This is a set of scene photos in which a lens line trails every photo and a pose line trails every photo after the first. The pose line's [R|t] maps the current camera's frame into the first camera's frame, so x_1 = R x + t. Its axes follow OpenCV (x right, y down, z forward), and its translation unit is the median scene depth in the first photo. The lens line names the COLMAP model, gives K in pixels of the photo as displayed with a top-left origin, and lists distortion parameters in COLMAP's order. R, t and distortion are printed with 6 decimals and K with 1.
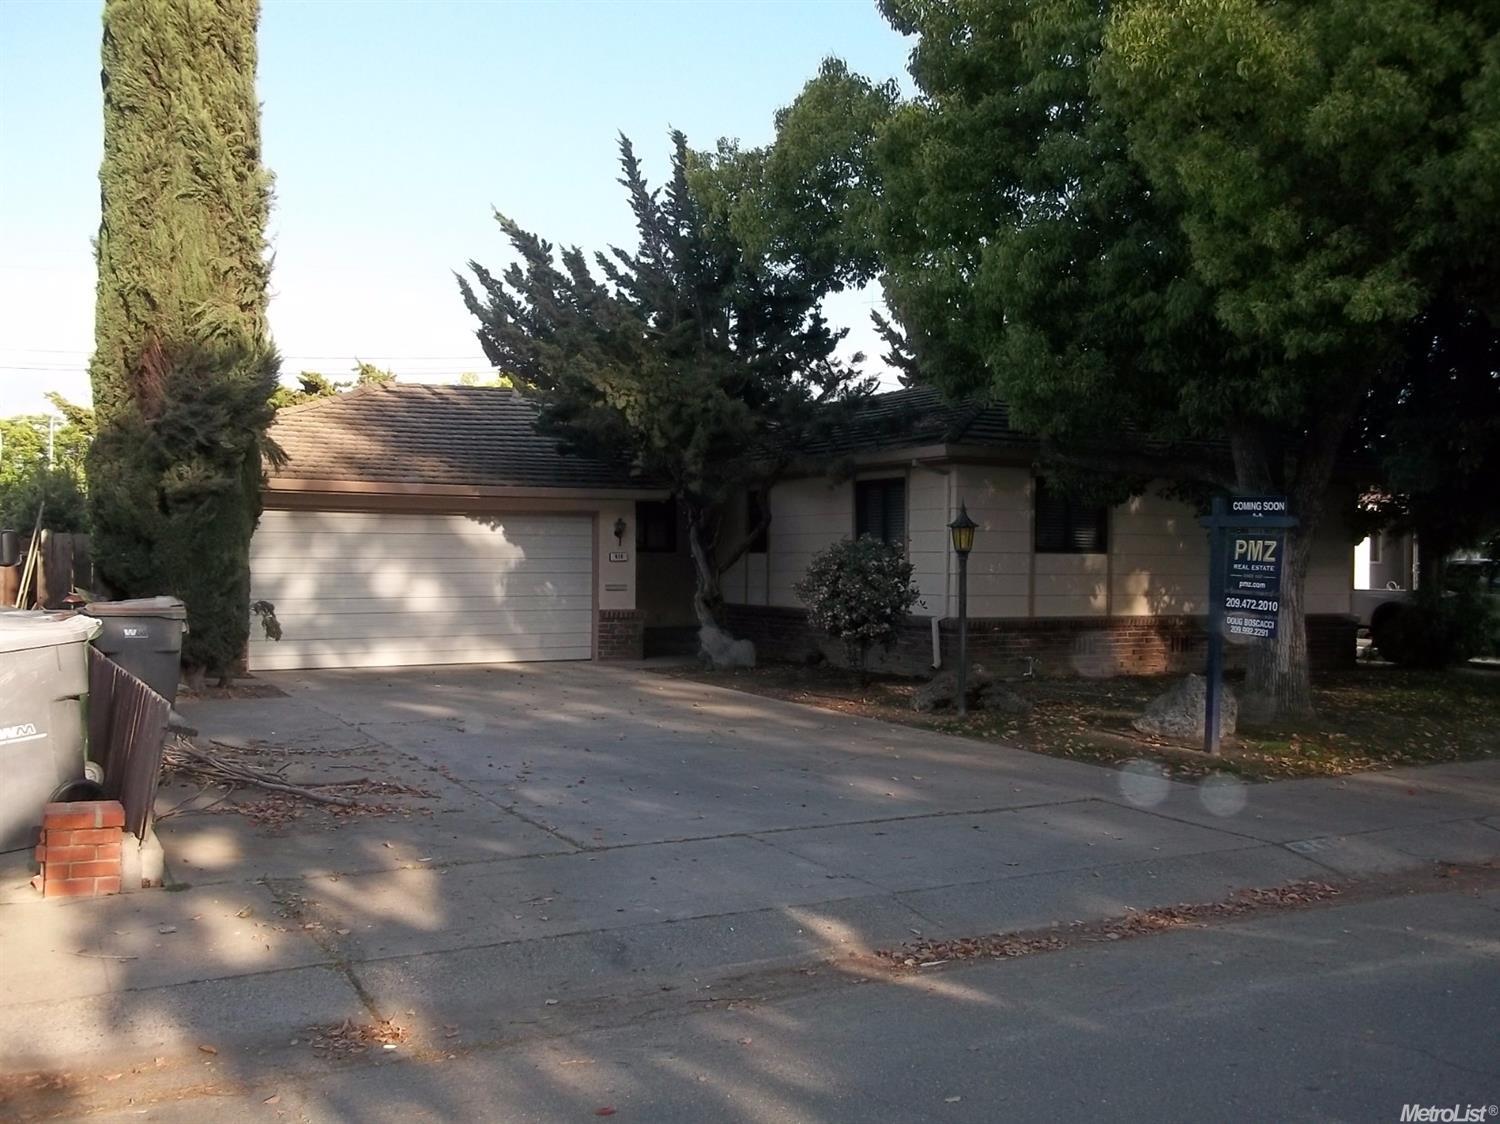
lens RADIAL K [[1404.3, 0, 750.0], [0, 1404.3, 562.0], [0, 0, 1]] dist [0.060992, -0.001894]
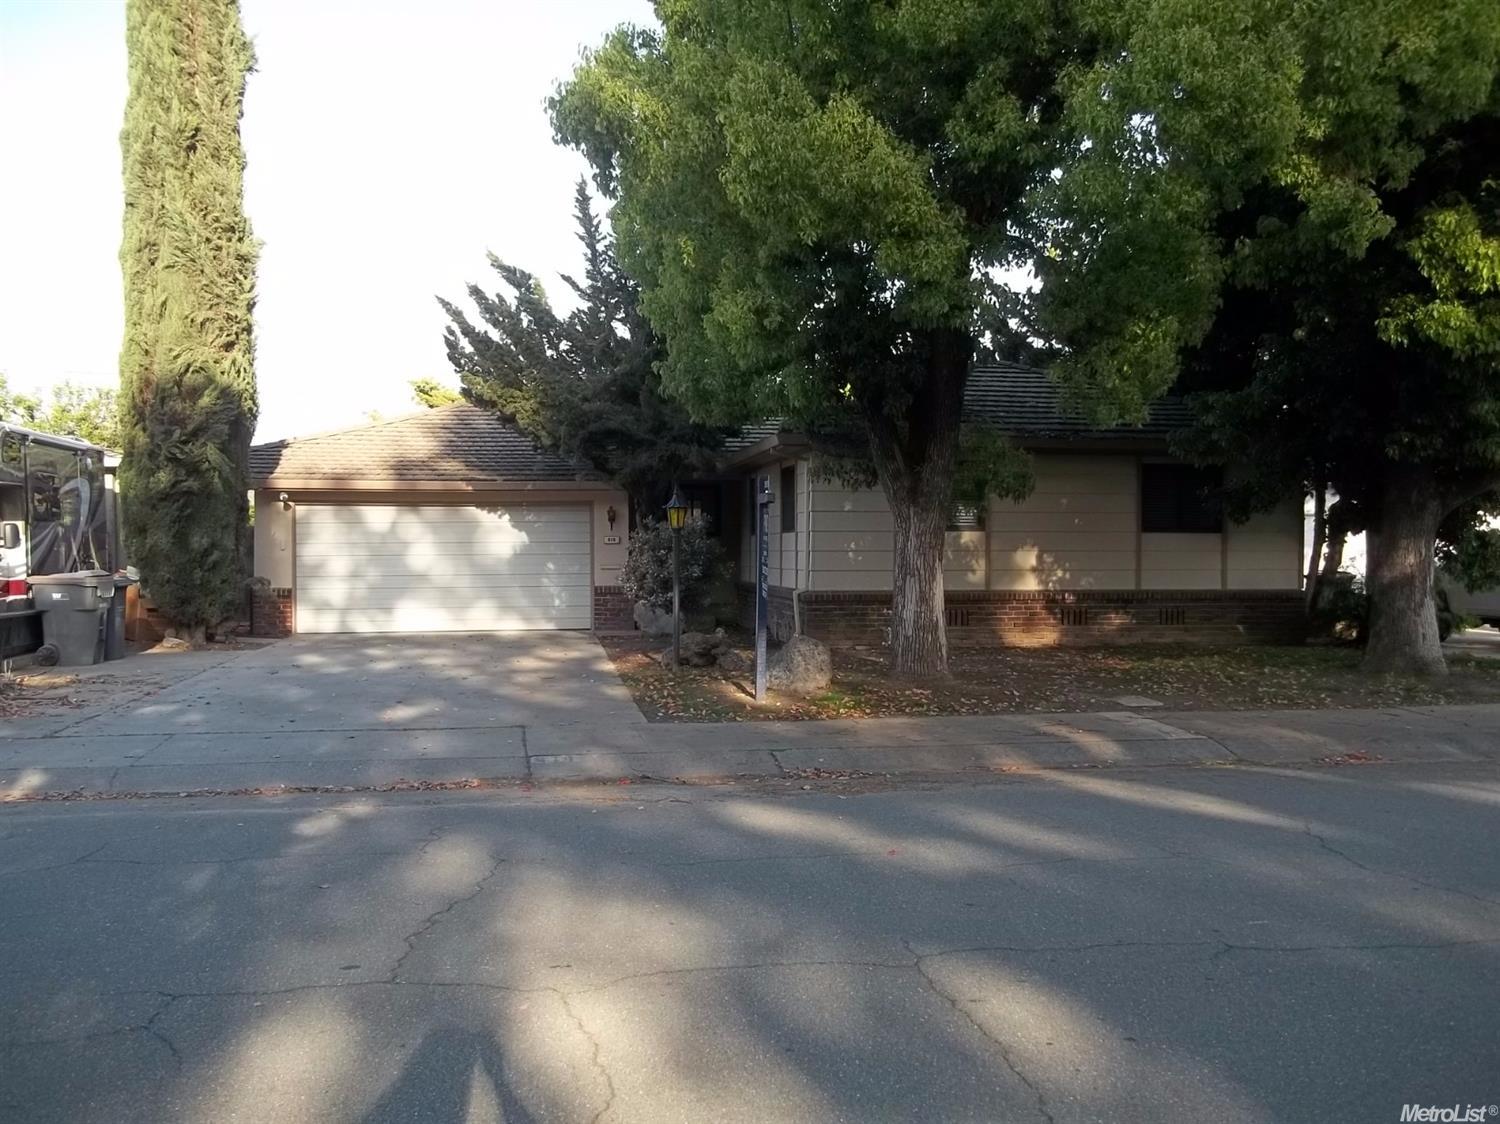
lens RADIAL K [[1404.3, 0, 750.0], [0, 1404.3, 562.0], [0, 0, 1]] dist [0.060992, -0.001894]
pose [[0.944467, -0.006004, -0.328551, 0.429101], [0.008447, 0.999946, 0.006008, 0.009342], [0.328497, -0.008450, 0.944467, -0.052292]]
